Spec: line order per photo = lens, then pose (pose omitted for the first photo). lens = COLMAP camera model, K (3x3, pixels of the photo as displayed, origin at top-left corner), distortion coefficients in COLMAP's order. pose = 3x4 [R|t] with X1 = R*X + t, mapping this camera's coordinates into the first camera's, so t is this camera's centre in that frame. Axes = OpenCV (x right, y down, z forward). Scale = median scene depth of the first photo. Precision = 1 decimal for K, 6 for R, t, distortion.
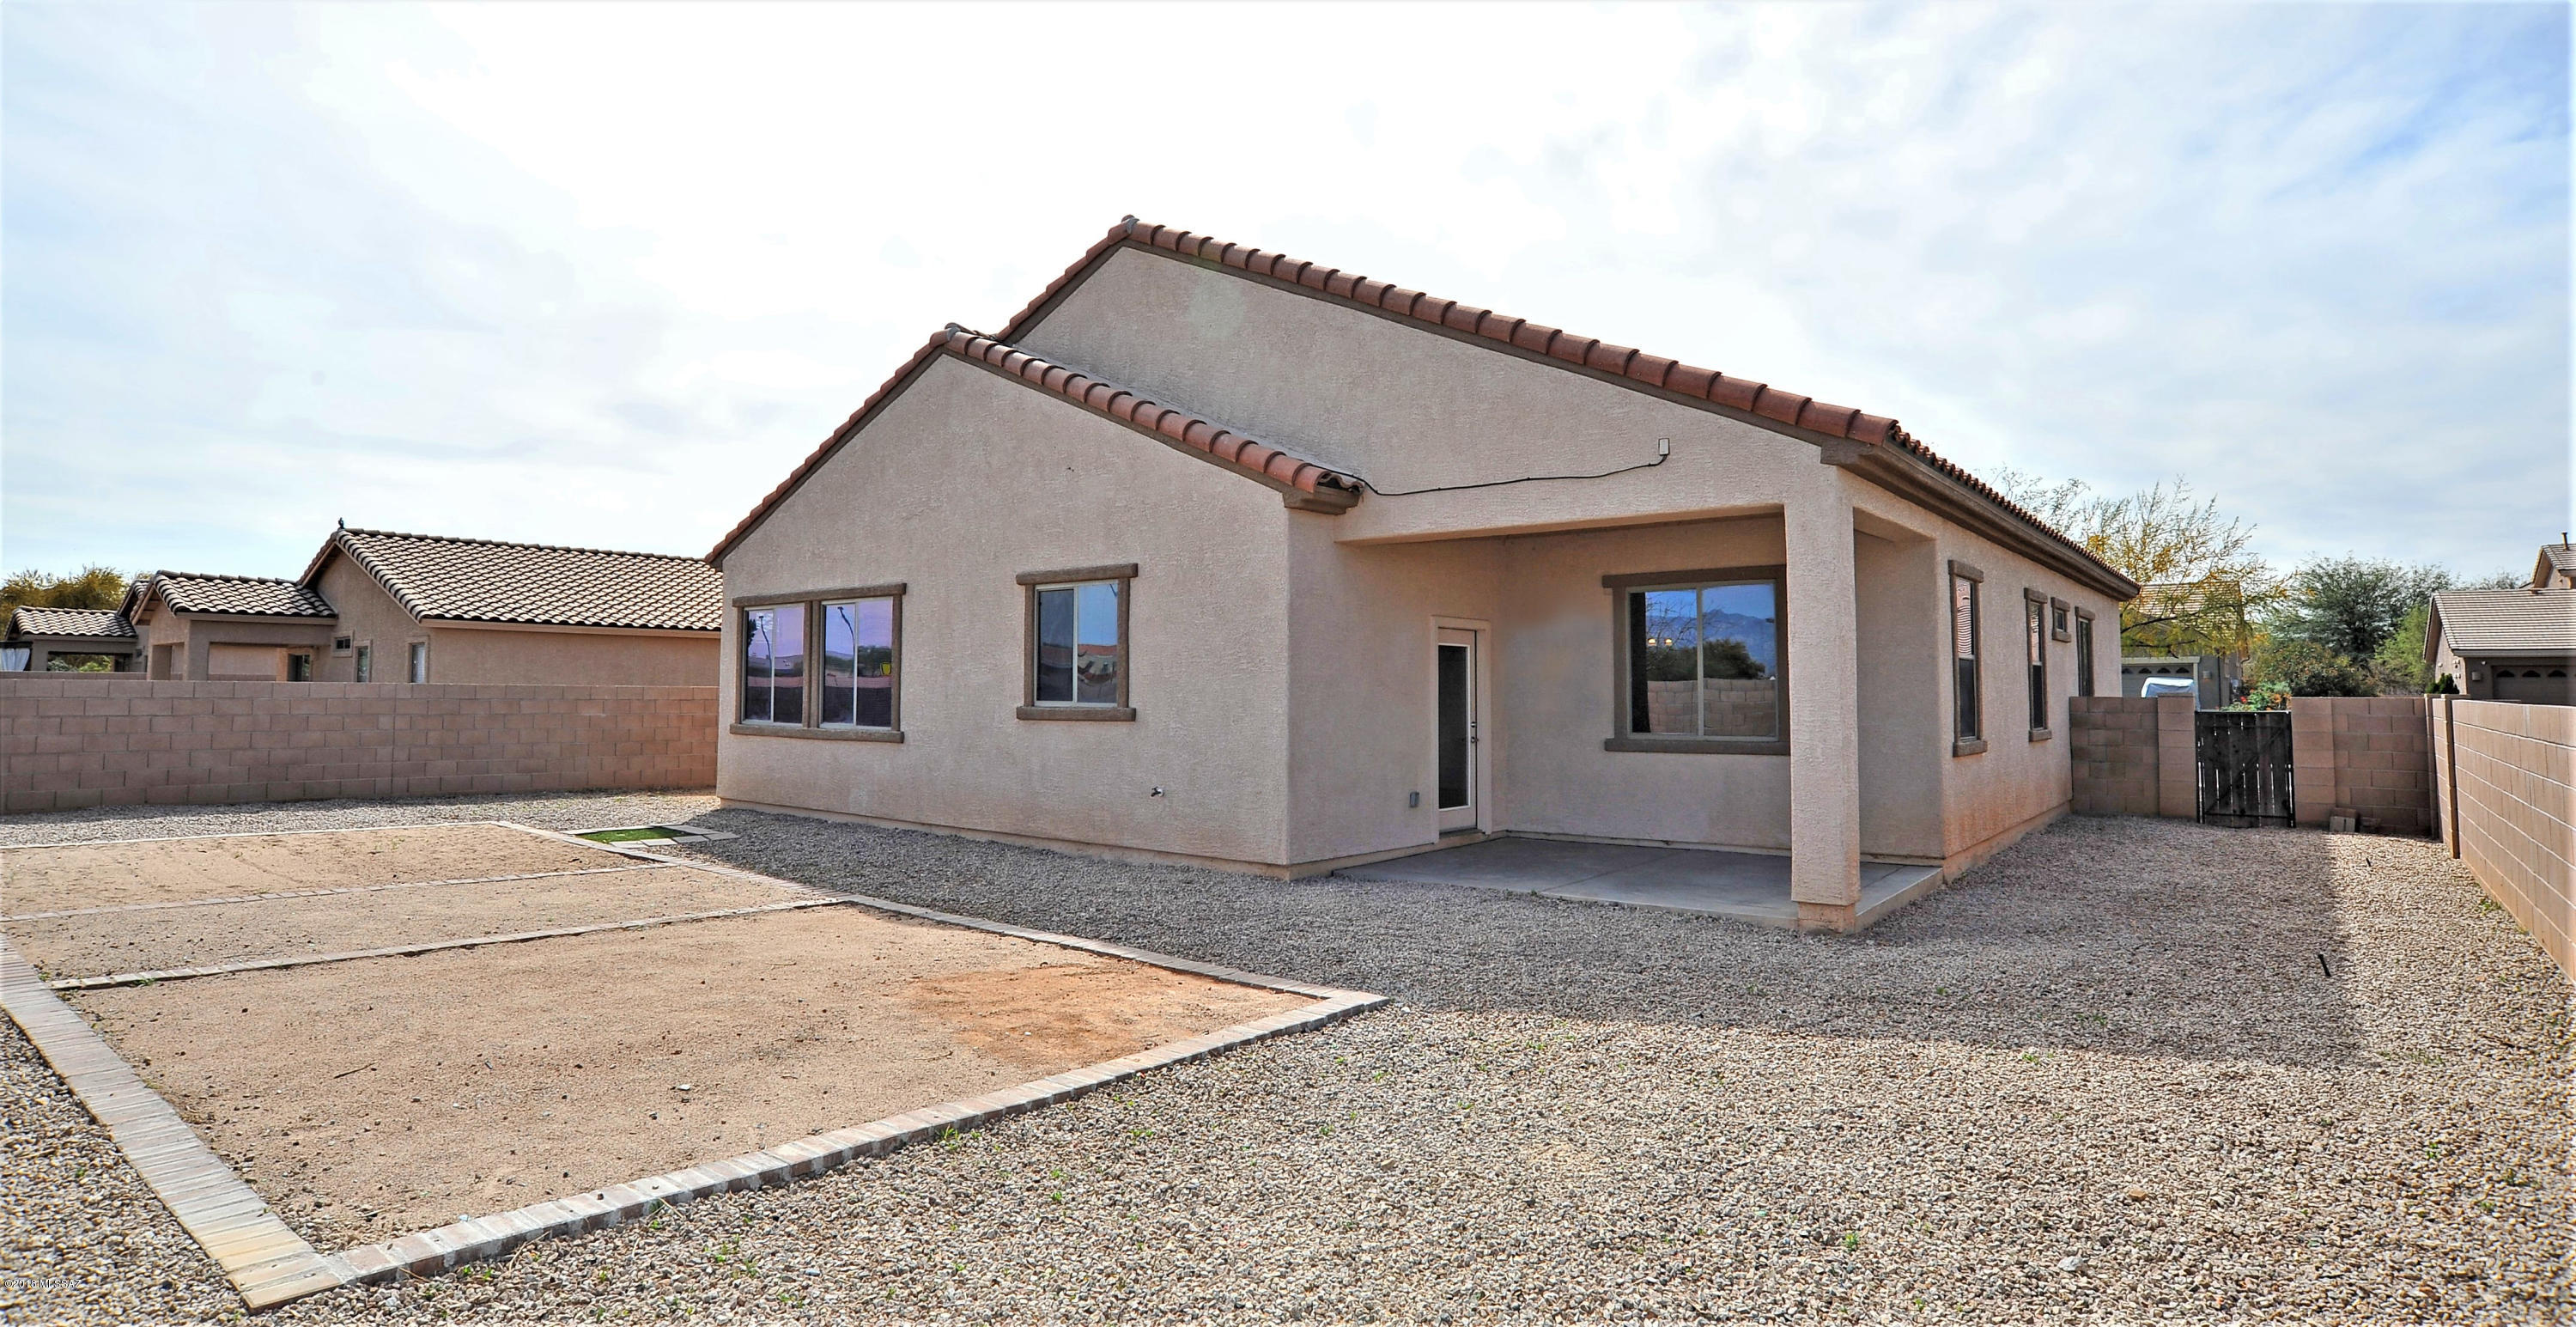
lens RADIAL K [[1275.7, 0, 1303.6], [0, 1275.7, 653.5], [0, 0, 1]] dist [-0.002648, -0.000116]
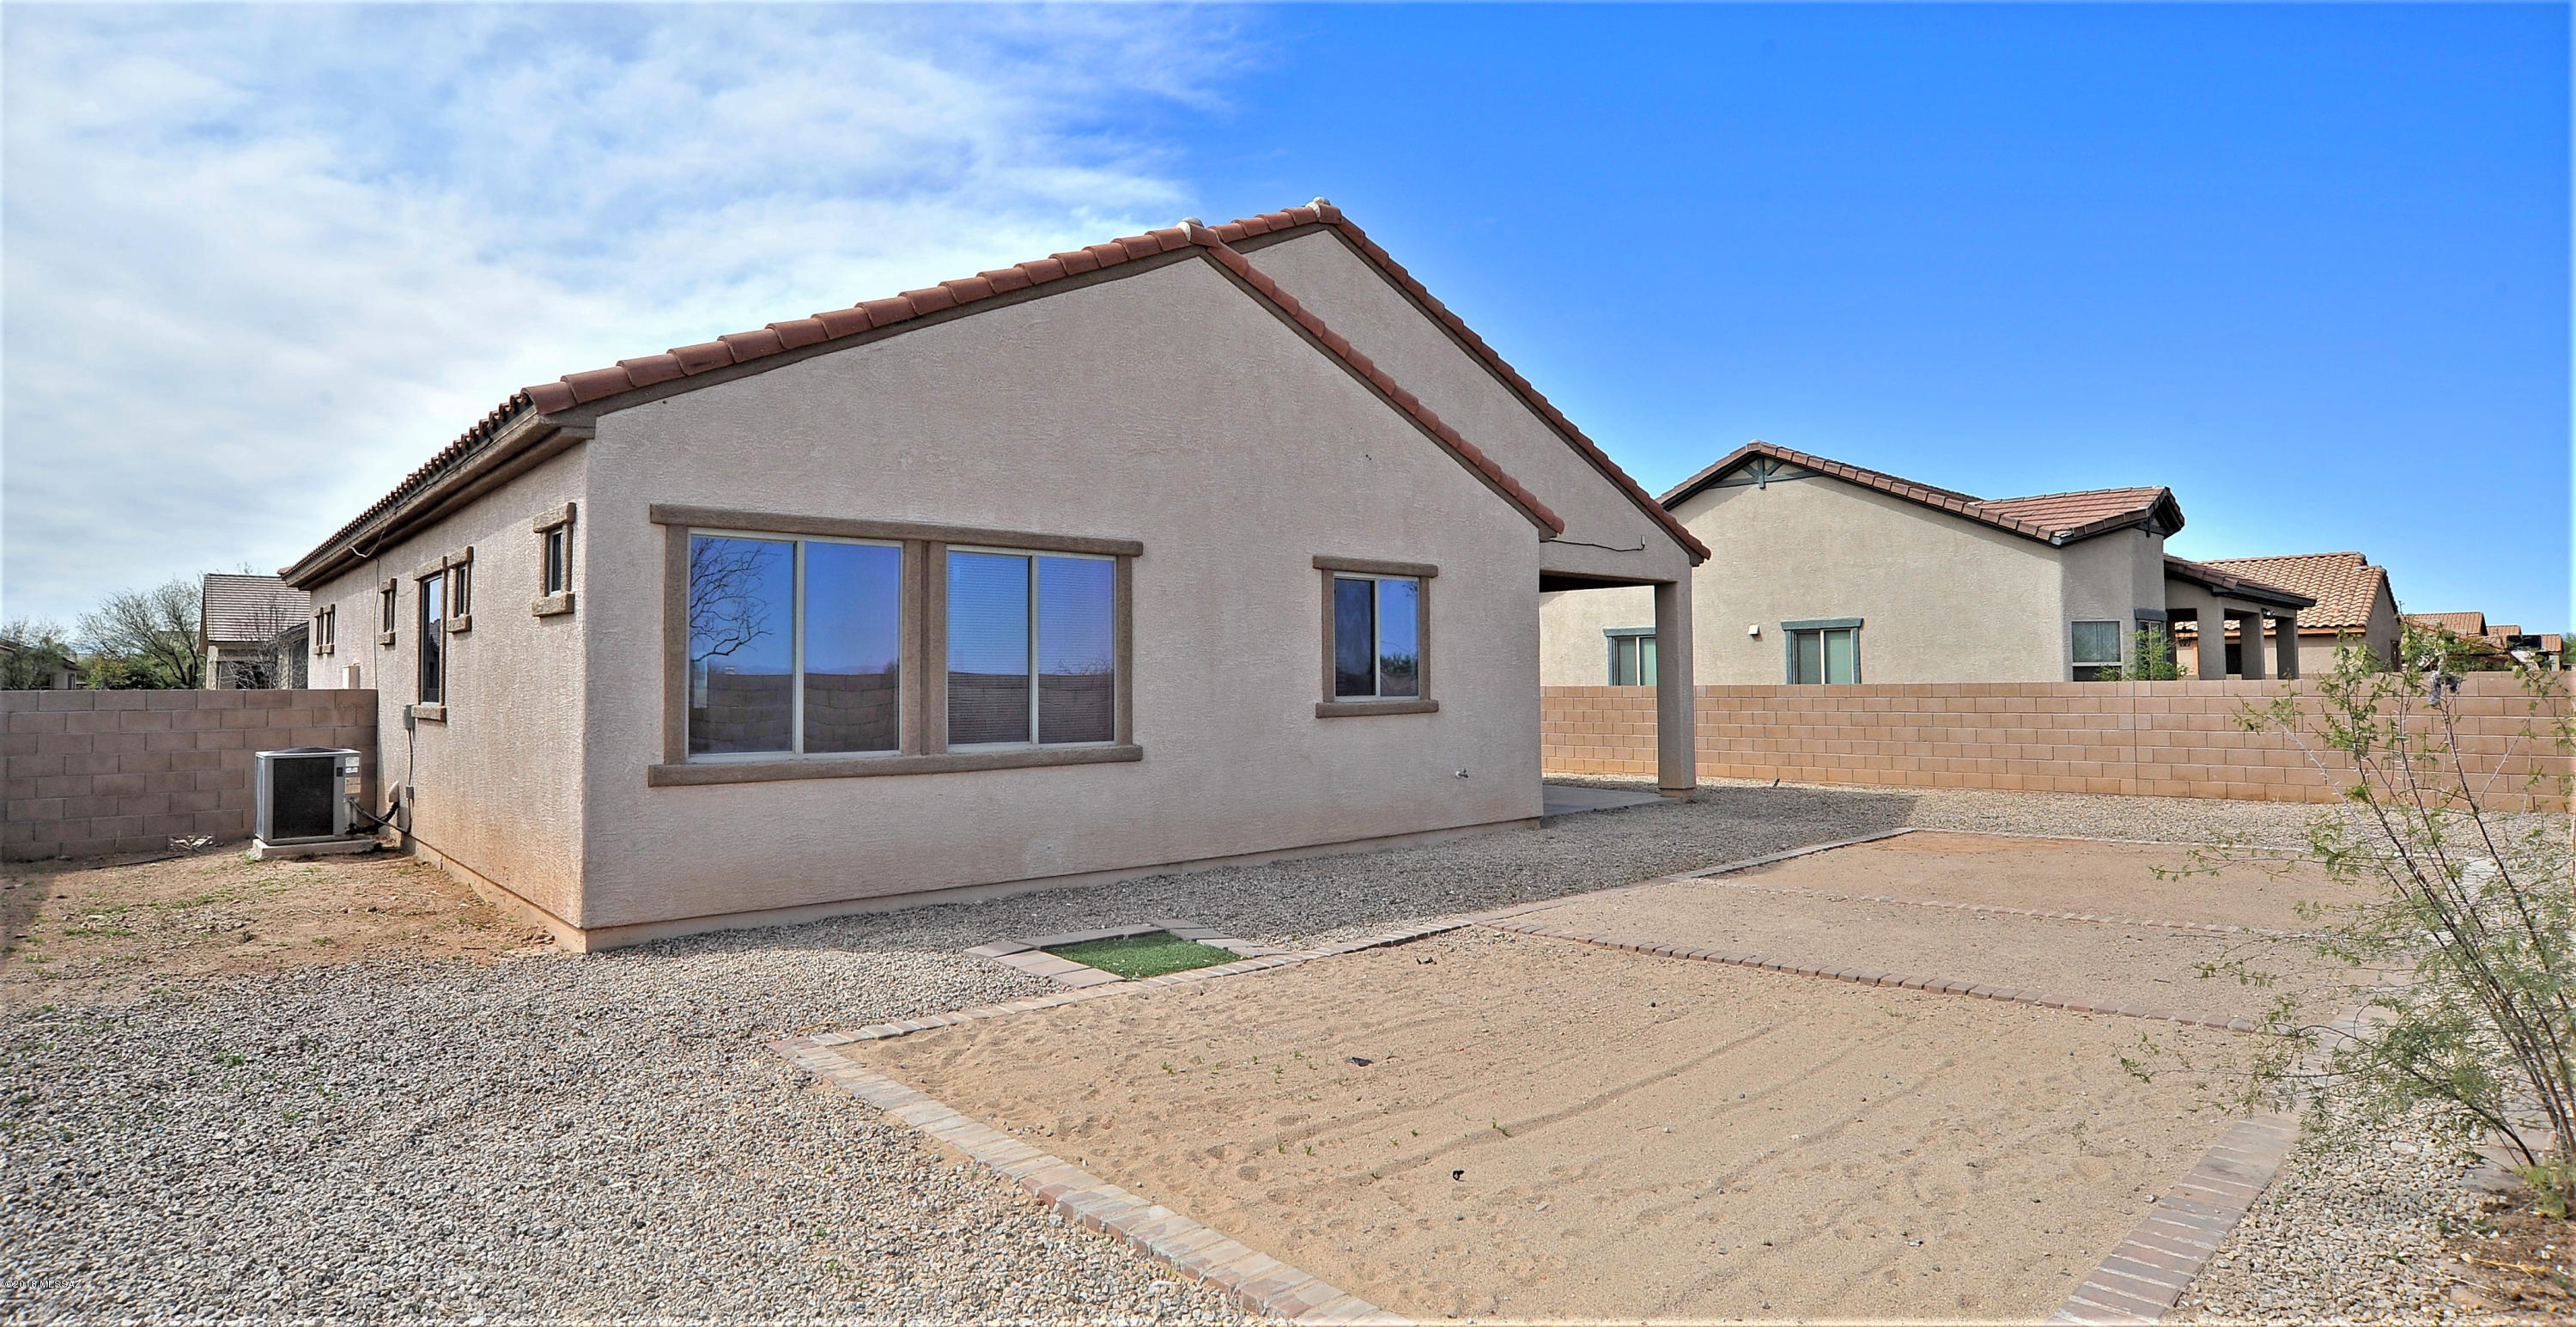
lens RADIAL K [[1275.7, 0, 1304.0], [0, 1275.7, 668.0], [0, 0, 1]] dist [-0.002648, -0.000116]
pose [[0.154647, 0.002474, 0.987967, -1.117584], [-0.021243, 0.999774, 0.000822, 0.015512], [-0.987741, -0.021114, 0.154664, 0.871315]]
